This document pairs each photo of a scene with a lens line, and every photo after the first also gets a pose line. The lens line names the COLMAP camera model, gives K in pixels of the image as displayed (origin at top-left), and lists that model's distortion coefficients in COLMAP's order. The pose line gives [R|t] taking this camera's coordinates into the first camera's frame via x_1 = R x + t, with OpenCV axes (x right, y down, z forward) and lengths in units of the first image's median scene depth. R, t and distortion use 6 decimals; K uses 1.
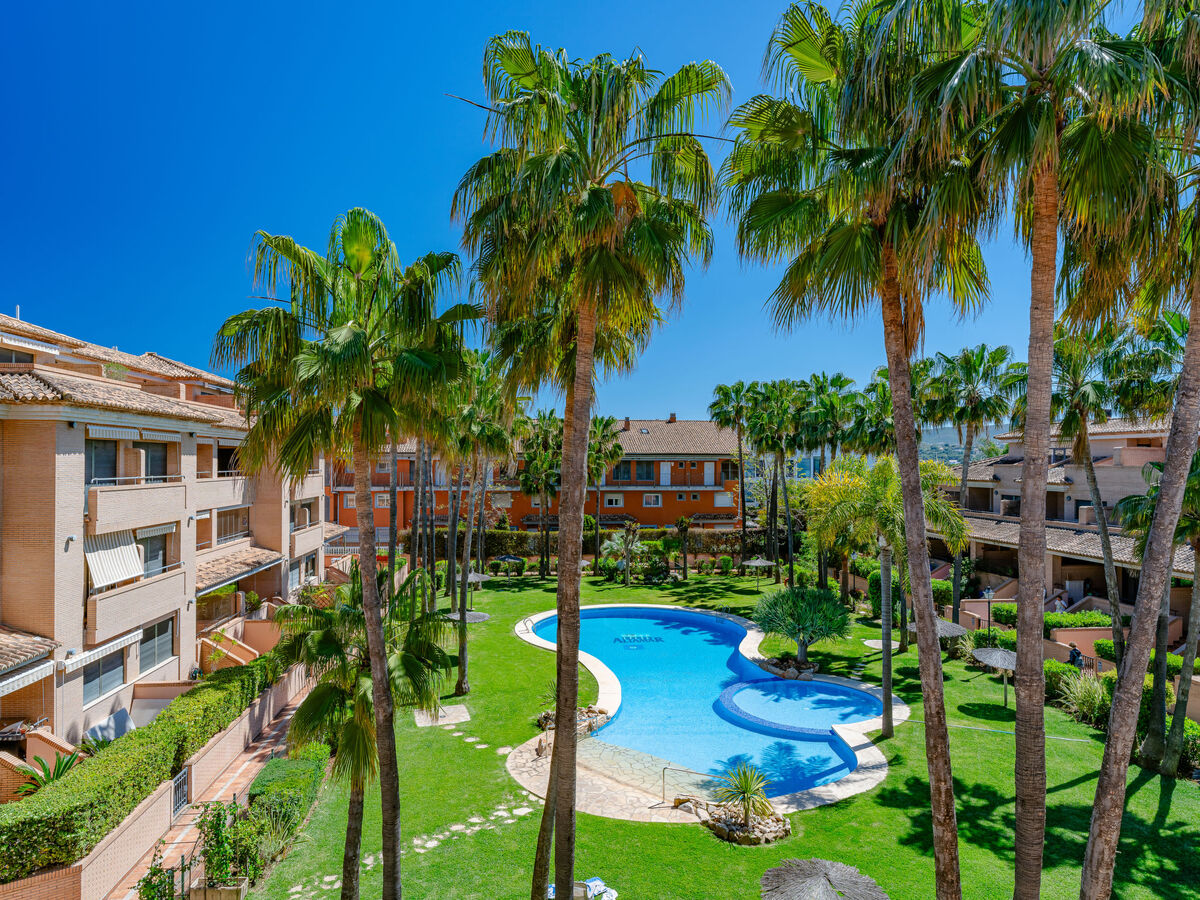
lens RADIAL K [[733.5, 0, 602.2], [0, 733.5, 457.5], [0, 0, 1]] dist [-0.004474, -0.000554]
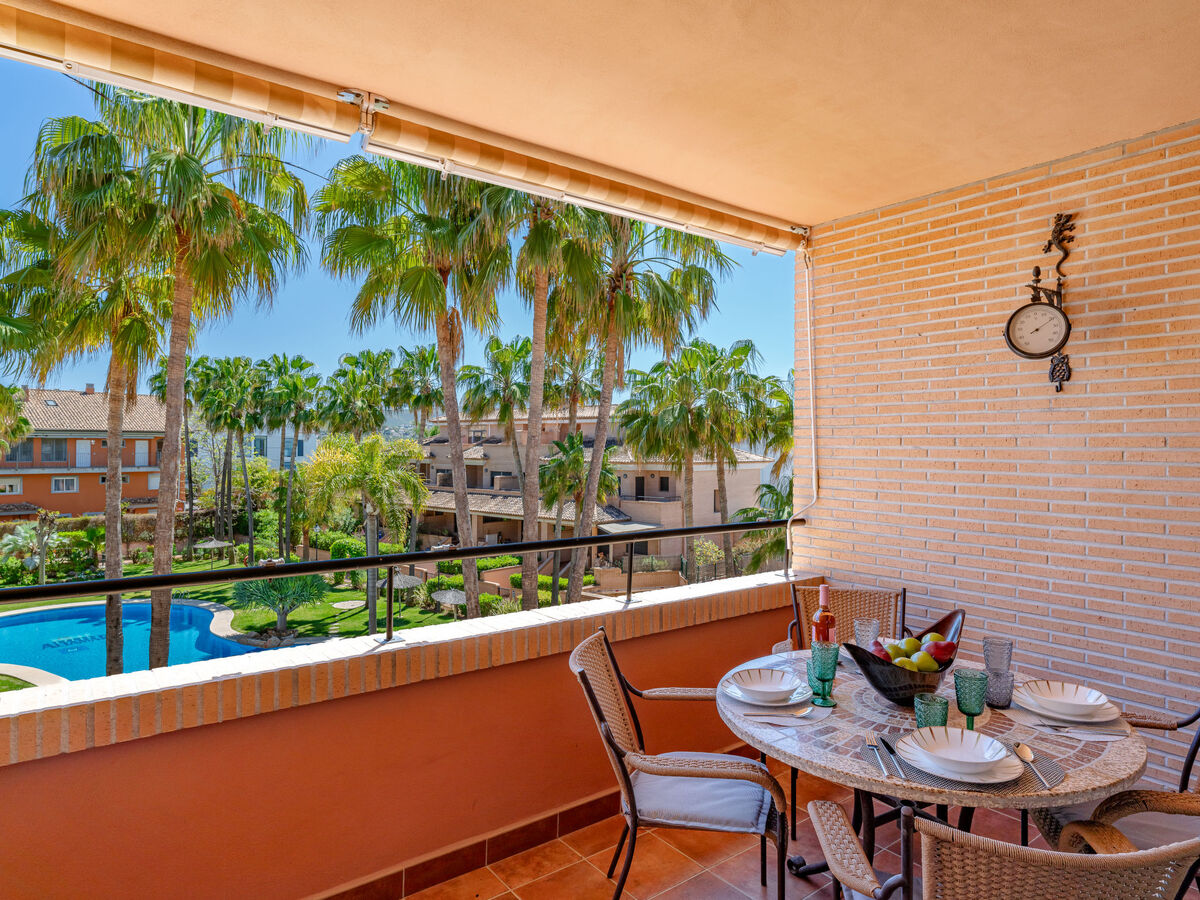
lens RADIAL K [[729.2, 0, 596.0], [0, 729.2, 441.7], [0, 0, 1]] dist [-0.006298, 0.004036]
pose [[0.733905, 0.005137, 0.679233, -0.099343], [-0.008855, 0.999959, 0.002004, 0.002155], [-0.679194, -0.007485, 0.733920, -0.067464]]
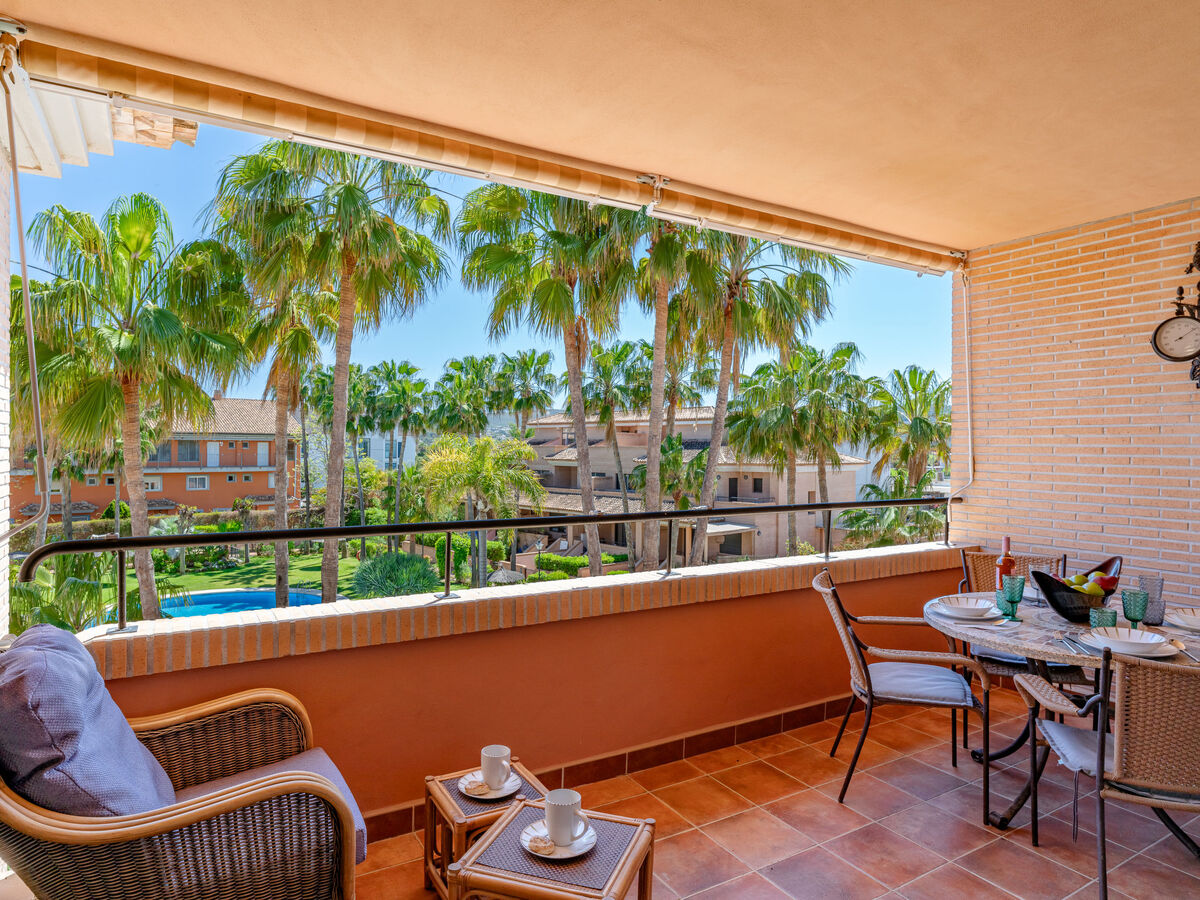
lens RADIAL K [[727.6, 0, 597.2], [0, 727.6, 447.3], [0, 0, 1]] dist [-0.005138, 0.005852]
pose [[0.804695, 0.002937, 0.593681, -0.133380], [-0.008801, 0.999937, 0.006983, 0.004540], [-0.593623, -0.010844, 0.804670, -0.074496]]
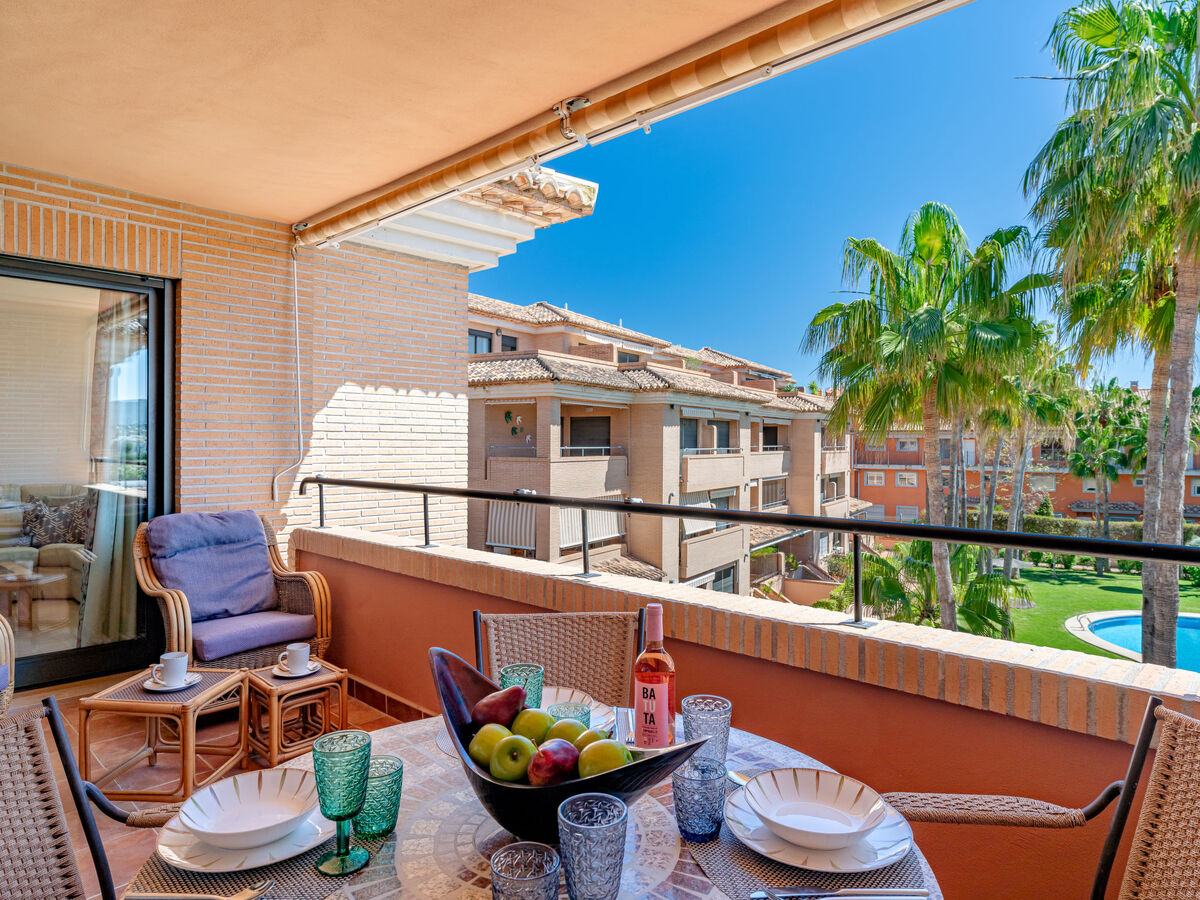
lens RADIAL K [[734.4, 0, 596.4], [0, 734.4, 438.9], [0, 0, 1]] dist [-0.006425, 0.002605]
pose [[0.781476, -0.000515, -0.623935, -0.009463], [0.000691, 1.000000, 0.000040, 0.007514], [0.623935, -0.000462, 0.781476, -0.064101]]
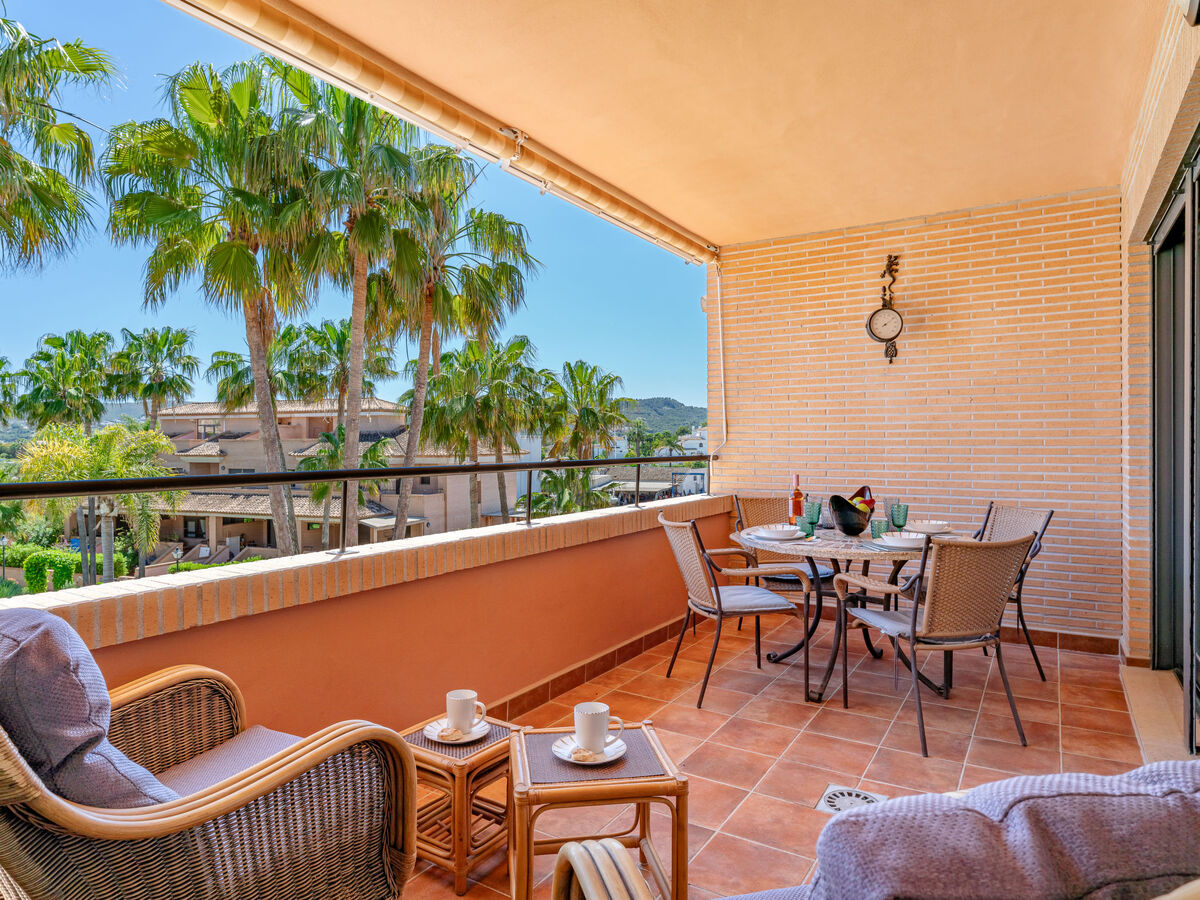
lens RADIAL K [[729.2, 0, 596.0], [0, 729.2, 441.7], [0, 0, 1]] dist [-0.006298, 0.004036]
pose [[0.450419, -0.002879, 0.892812, -0.153837], [-0.001340, 0.999991, 0.003901, 0.010820], [-0.892816, -0.002953, 0.450412, -0.053749]]
